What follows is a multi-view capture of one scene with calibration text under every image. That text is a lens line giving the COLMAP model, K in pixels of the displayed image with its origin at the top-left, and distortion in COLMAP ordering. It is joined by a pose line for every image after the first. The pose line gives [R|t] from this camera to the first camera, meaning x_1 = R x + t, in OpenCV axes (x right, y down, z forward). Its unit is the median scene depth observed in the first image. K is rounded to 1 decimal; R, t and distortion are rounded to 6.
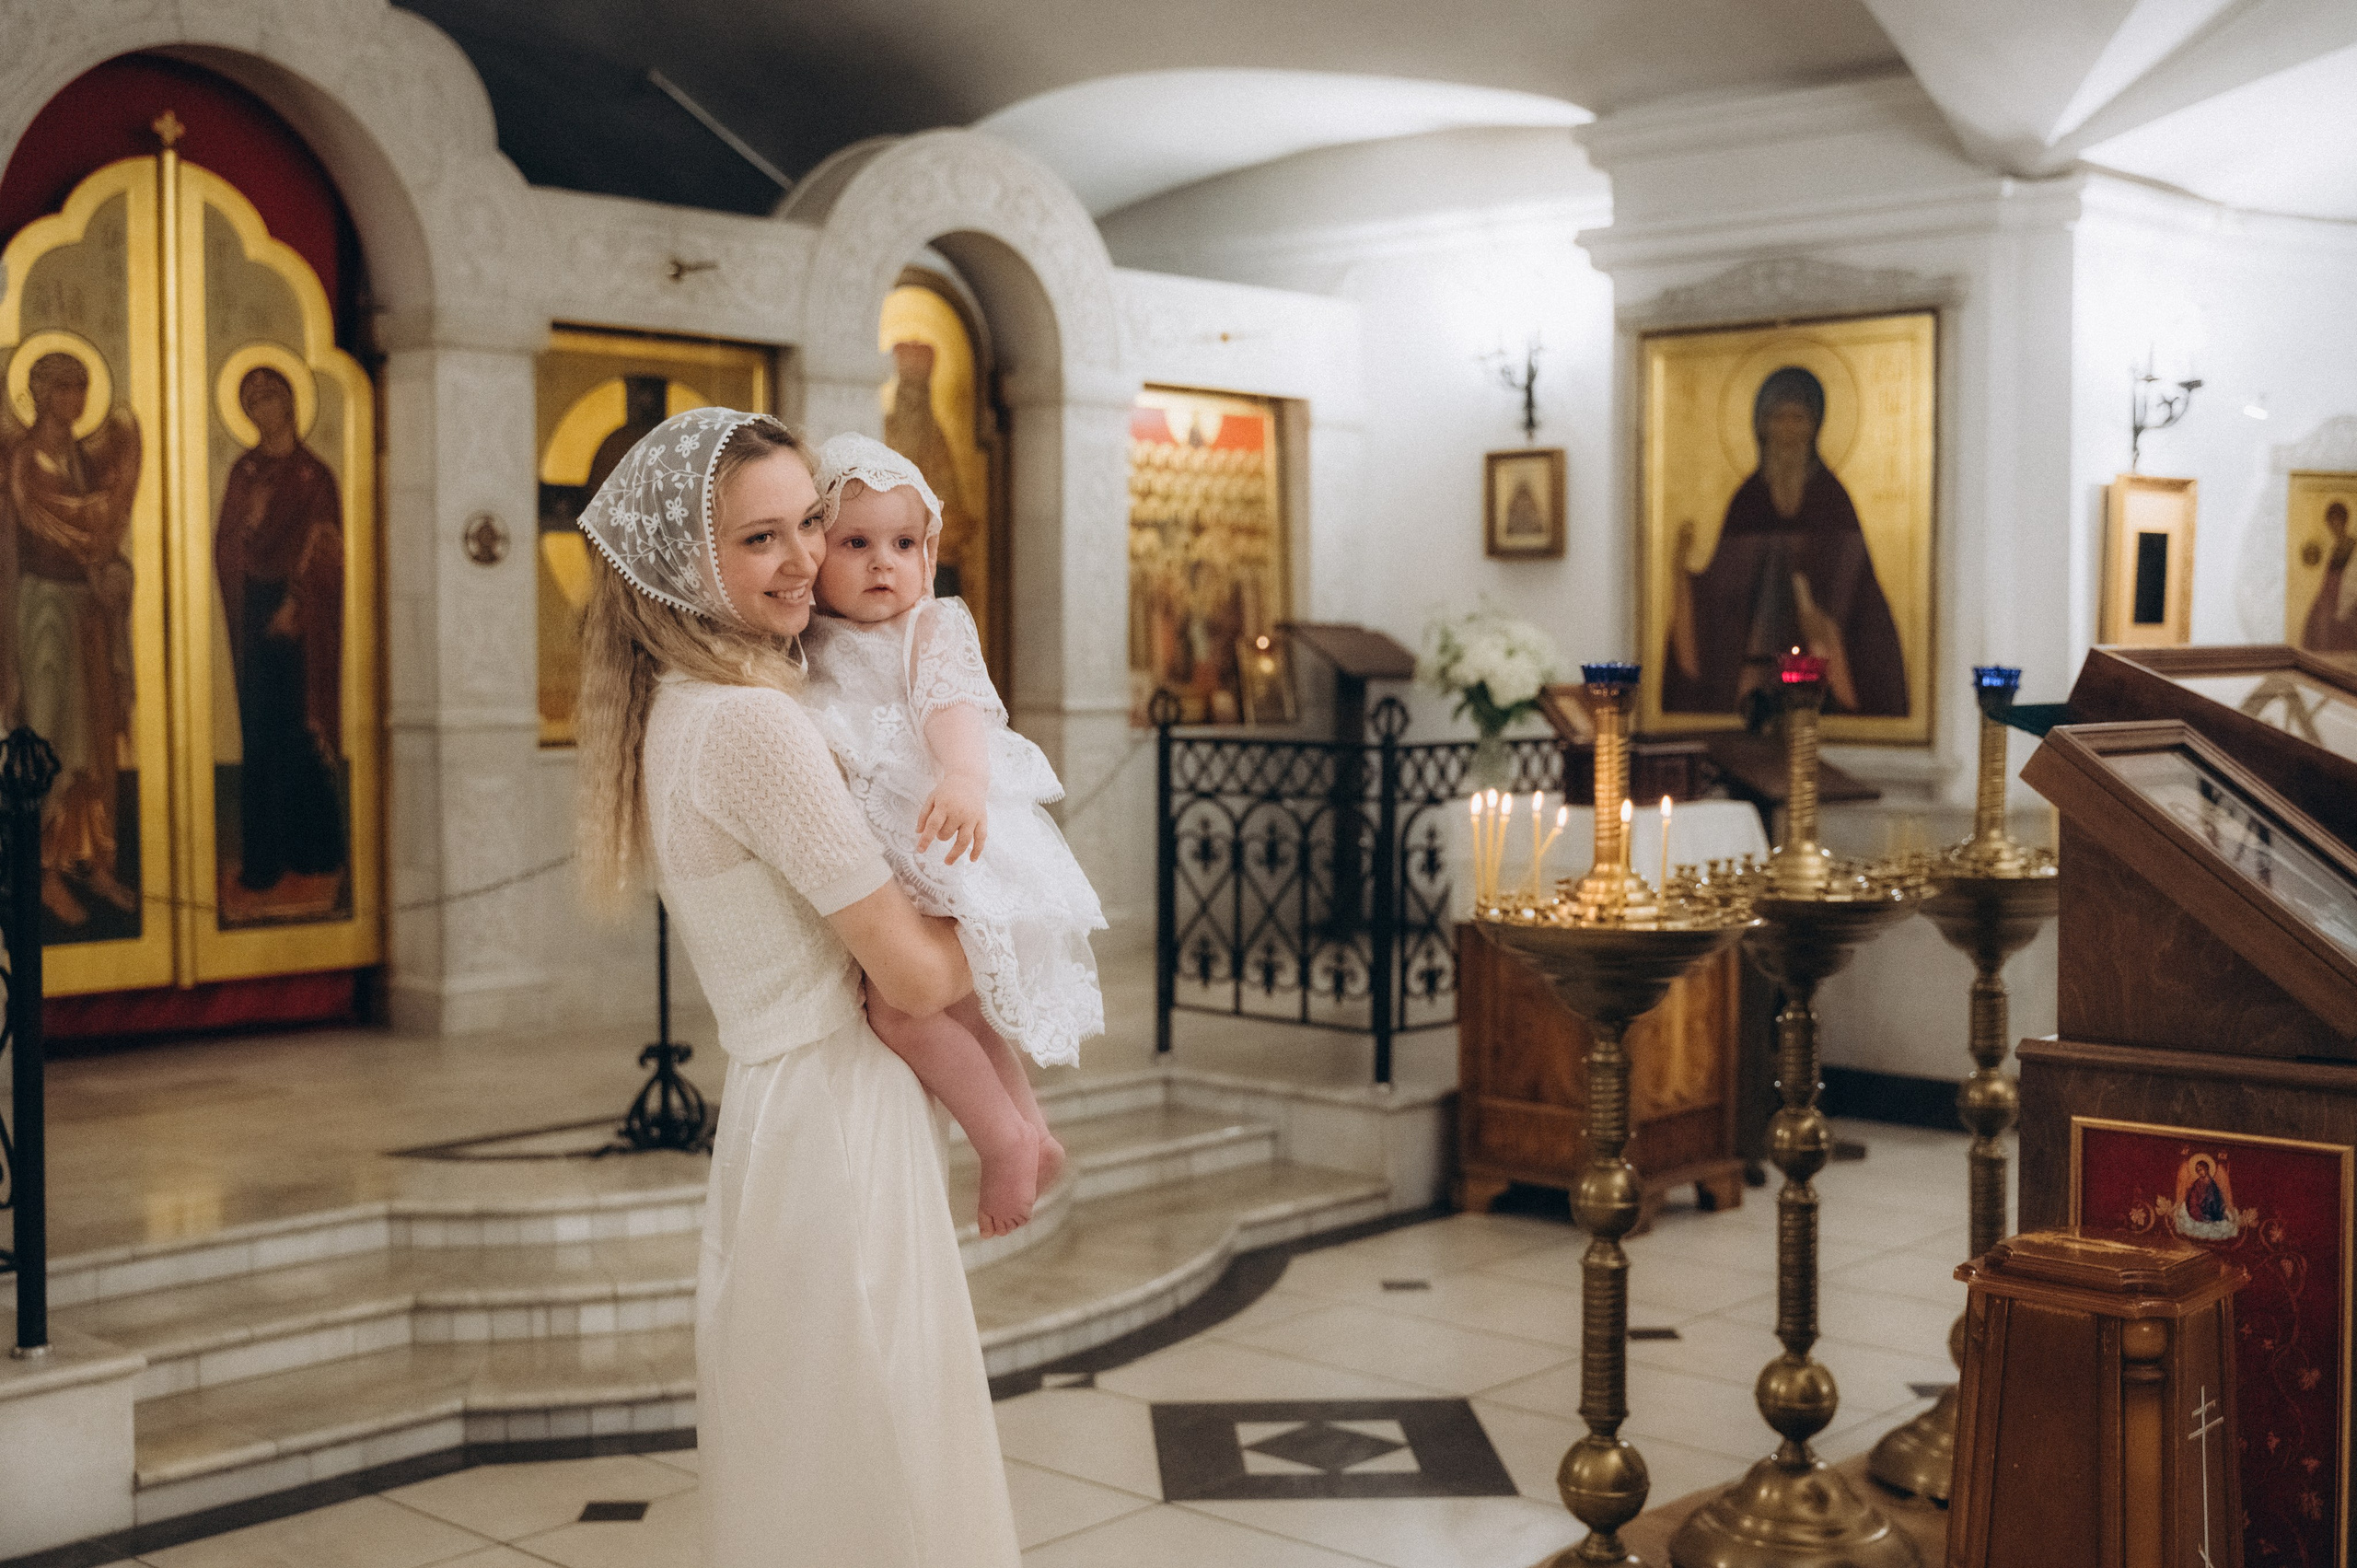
lens RADIAL K [[2756.5, 0, 1258.0], [0, 2756.5, 777.6], [0, 0, 1]] dist [0.004347, -0.038940]
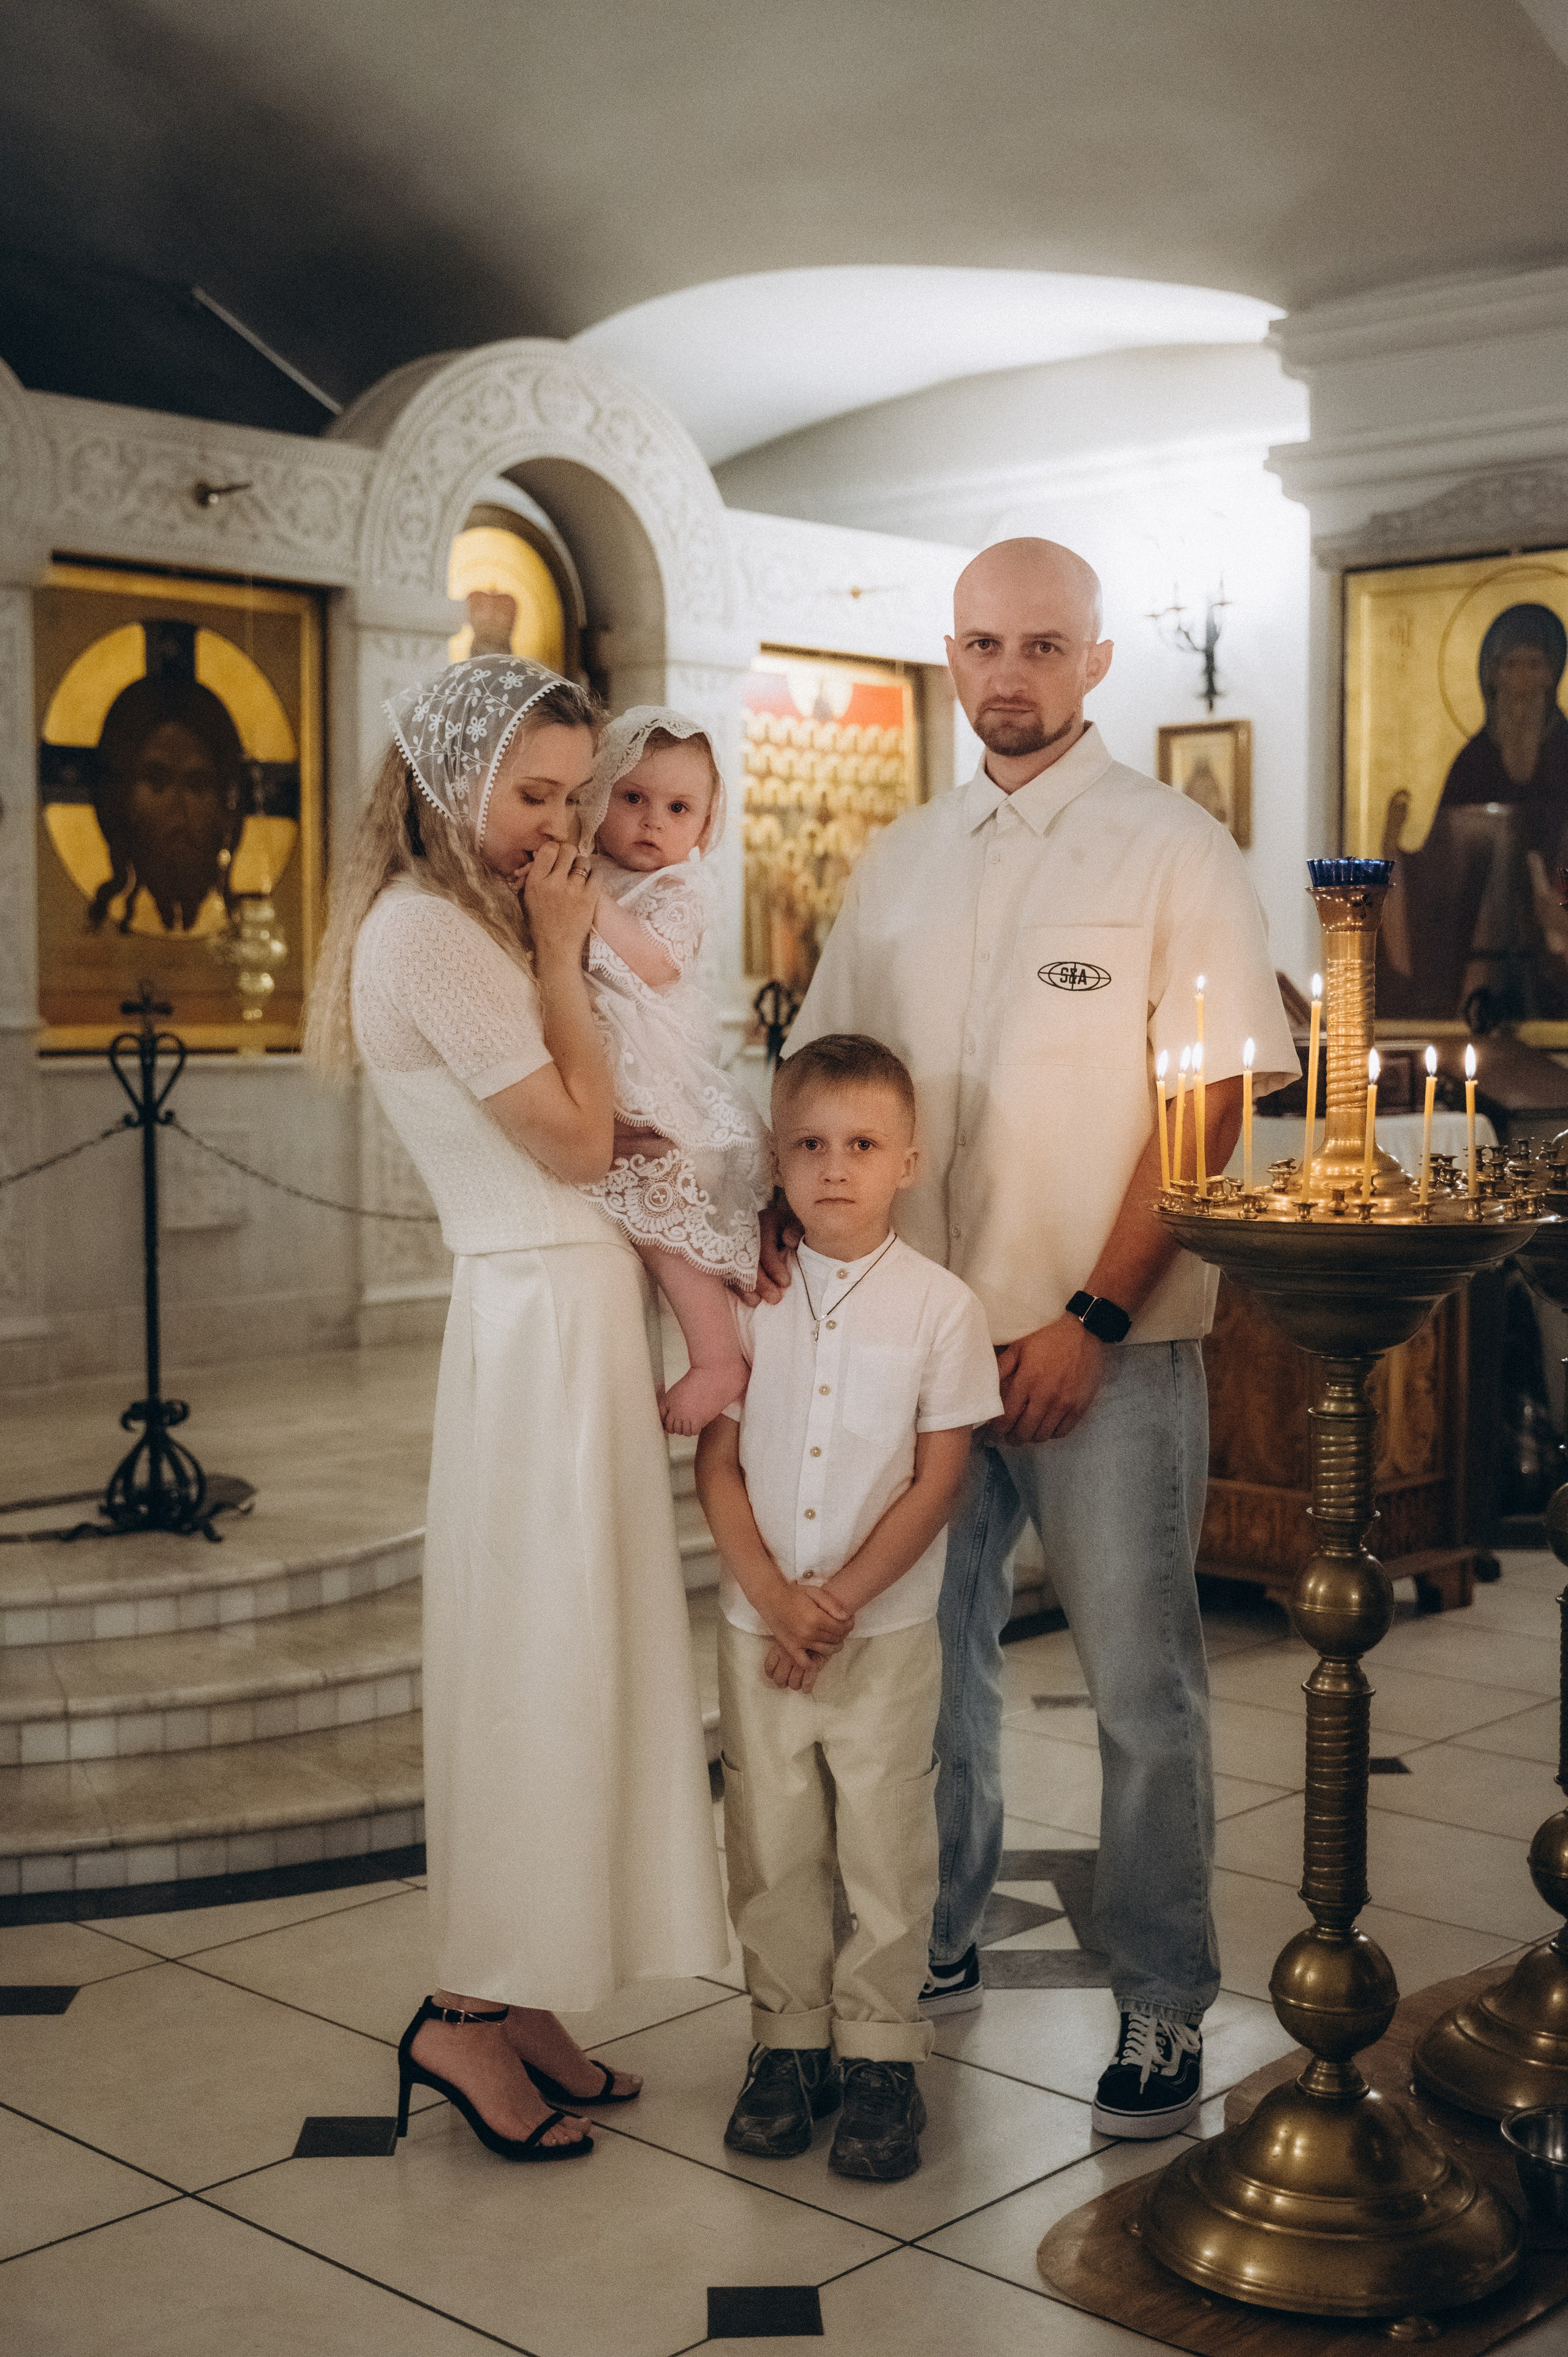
lens RADIAL K [[2908.8, 0, 851.8], [0, 2908.8, 1185.5], [0, 0, 1]] dist [-0.006736, -0.027675]
pose [[0.999801, 0.001062, -0.019922, 0.006515], [-0.000762, 0.999886, 0.015076, 0.015583], [0.019935, -0.015057, 0.999688, 0.114902]]
